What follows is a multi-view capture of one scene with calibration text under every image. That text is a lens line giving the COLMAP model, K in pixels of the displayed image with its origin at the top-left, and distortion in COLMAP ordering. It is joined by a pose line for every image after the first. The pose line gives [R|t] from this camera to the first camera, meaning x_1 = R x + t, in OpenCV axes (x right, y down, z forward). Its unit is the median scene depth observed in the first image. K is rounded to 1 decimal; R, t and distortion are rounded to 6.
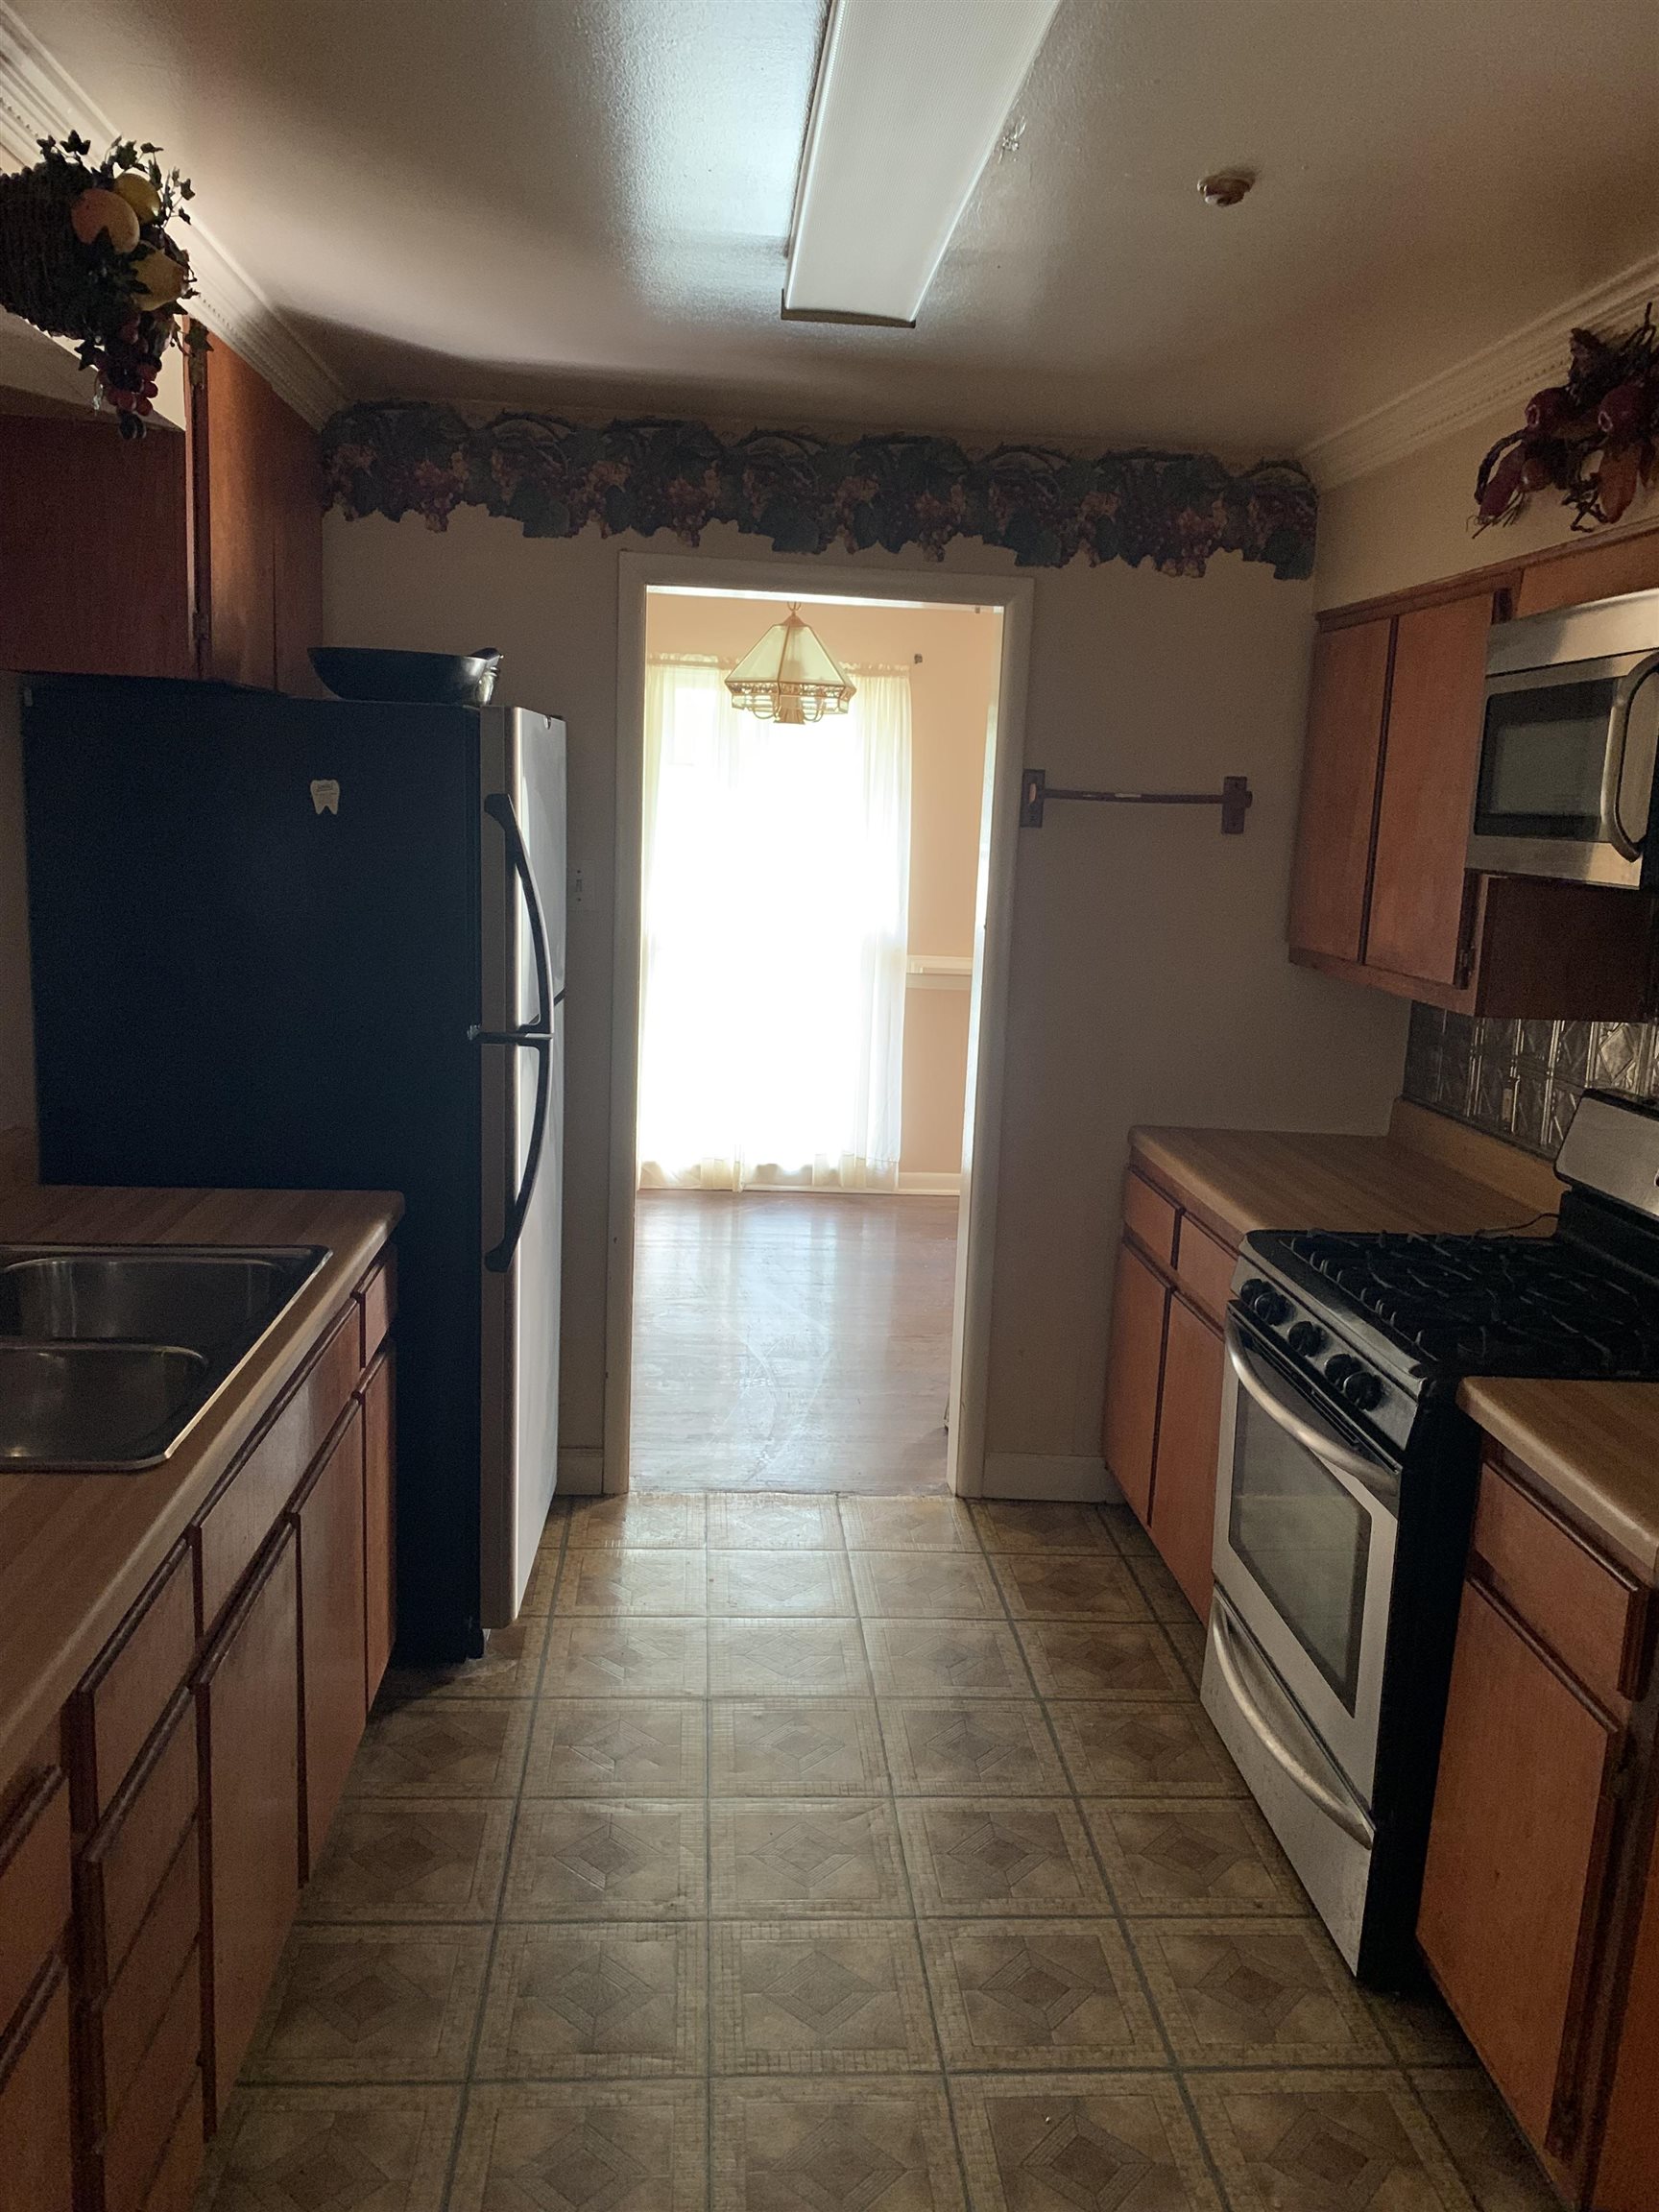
lens RADIAL K [[1738.2, 0, 825.3], [0, 1738.2, 1132.4], [0, 0, 1]] dist [0.009624, 0.002495]
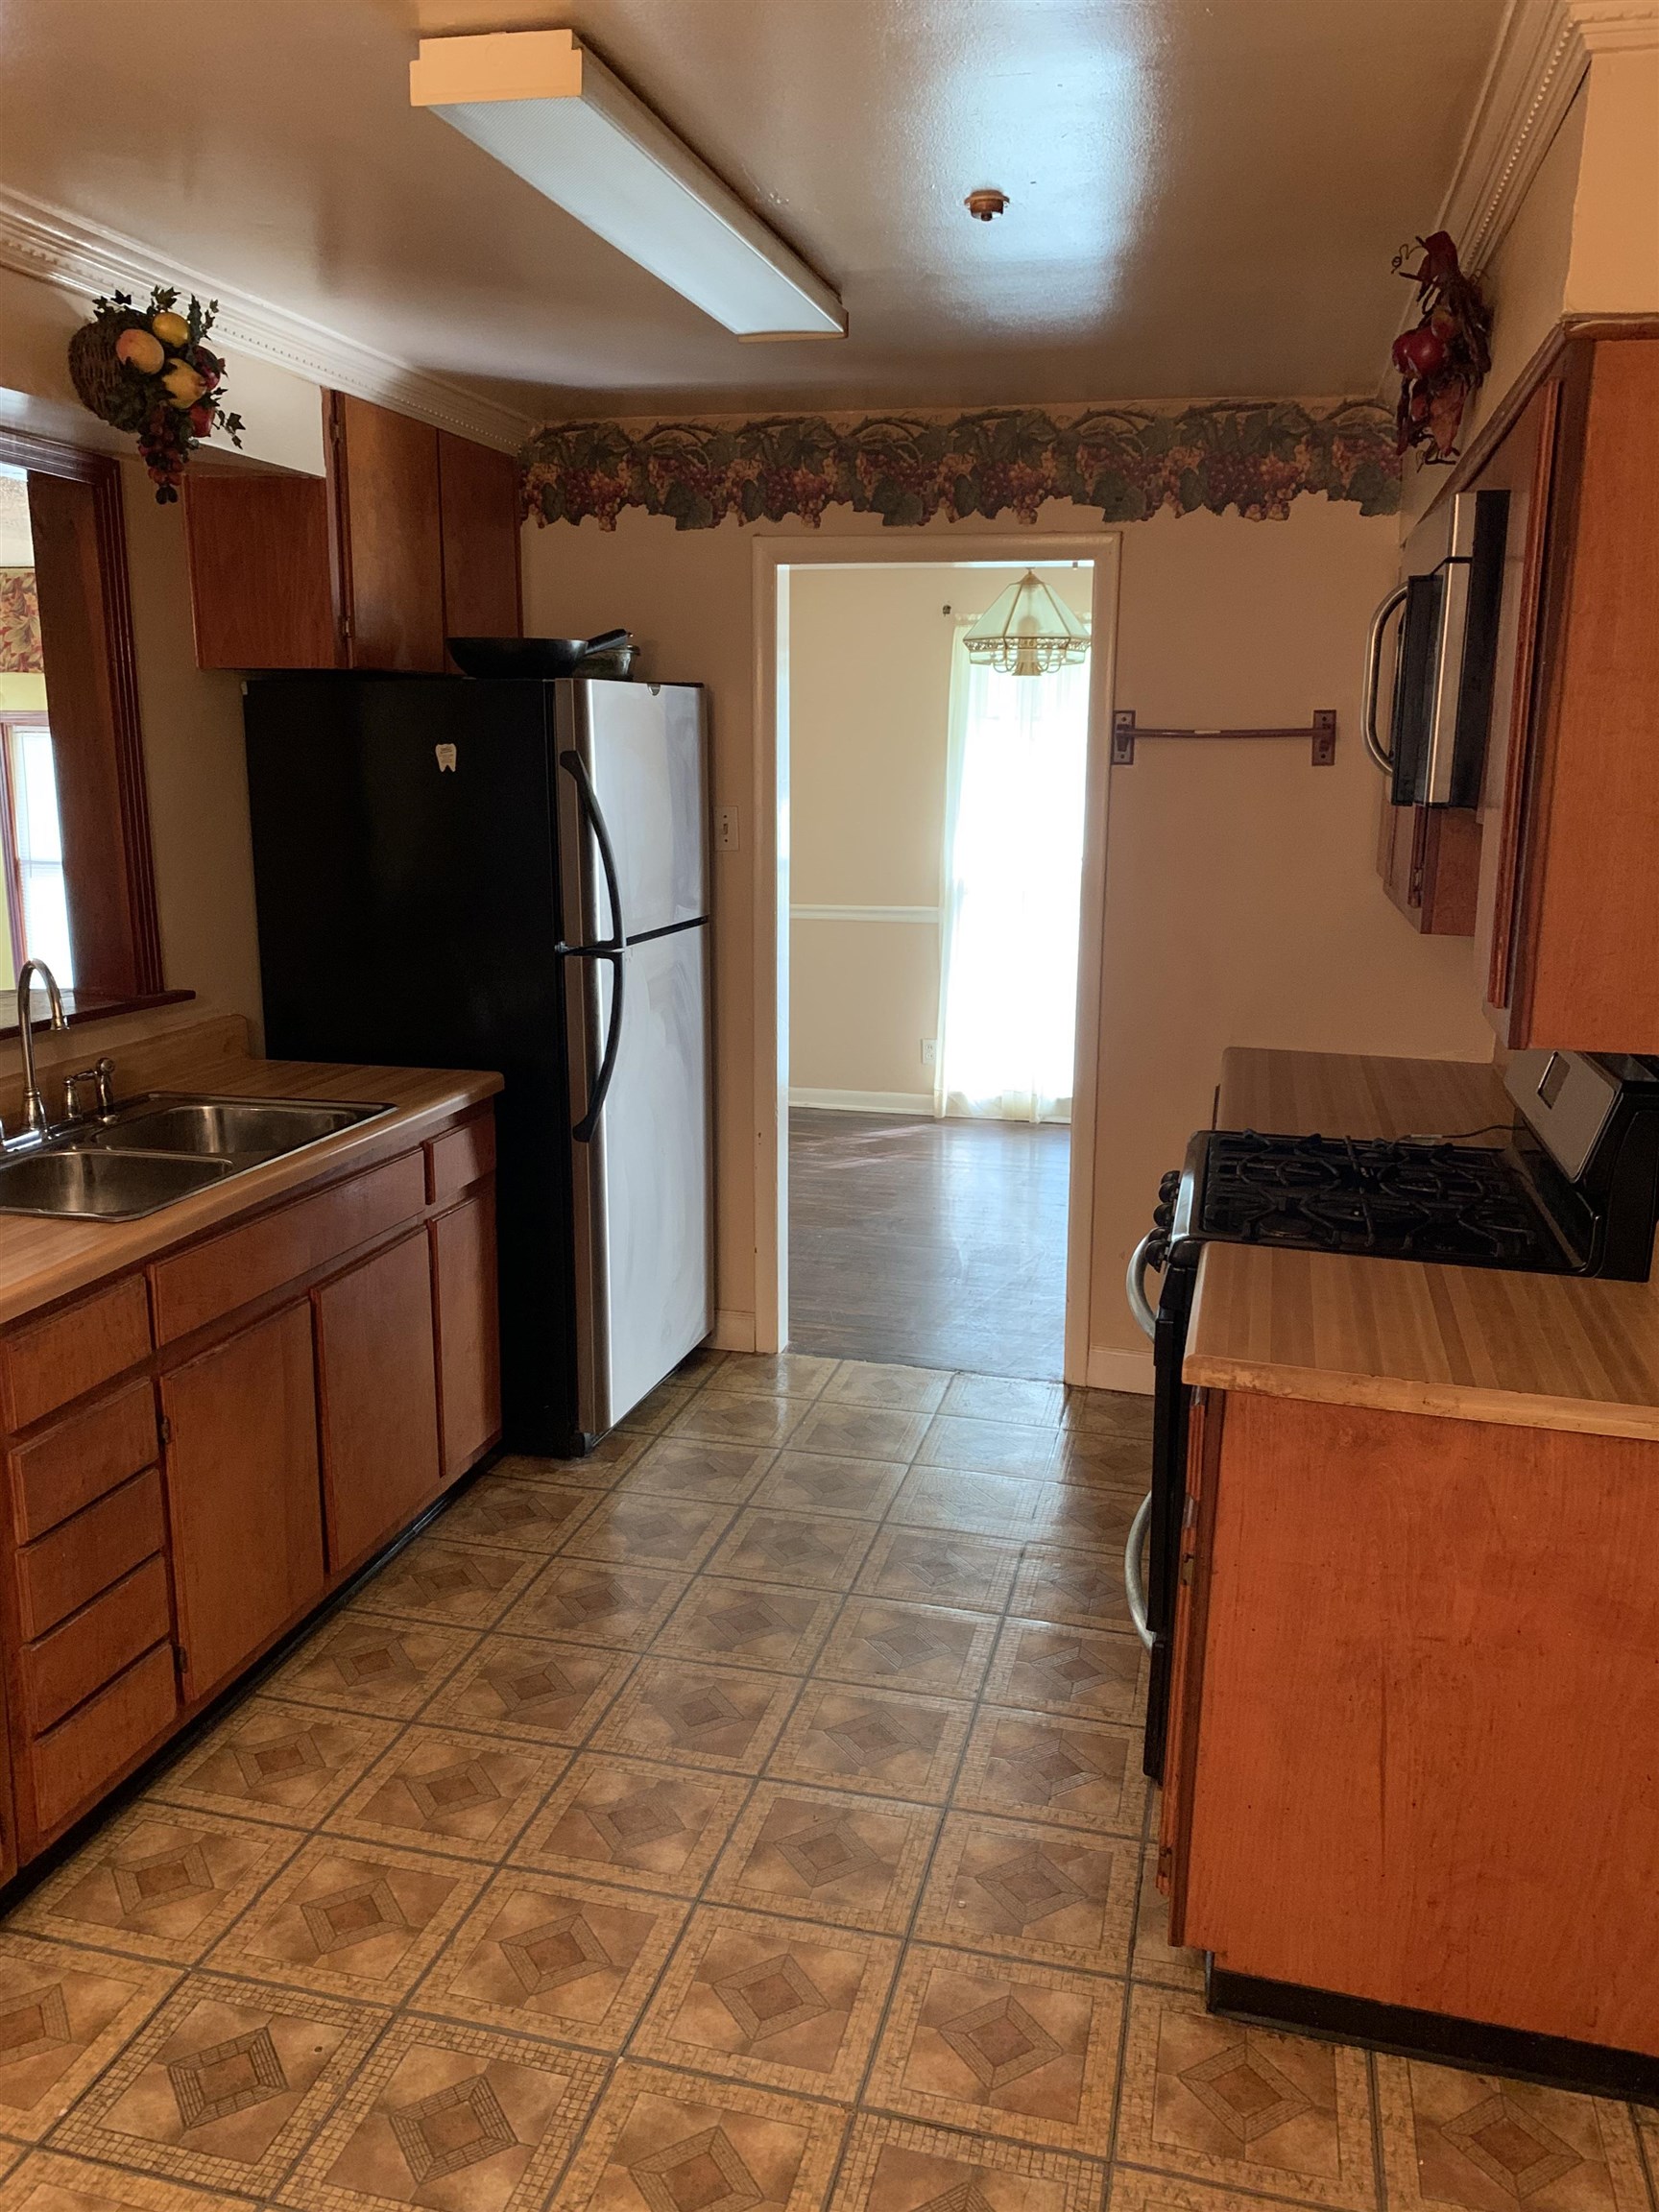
lens RADIAL K [[1723.8, 0, 832.1], [0, 1723.8, 1149.4], [0, 0, 1]] dist [0.002621, 0.004814]
pose [[0.946236, 0.041483, -0.320807, 0.317595], [-0.029674, 0.998693, 0.041616, 0.025317], [0.322114, -0.029859, 0.946230, -0.084245]]
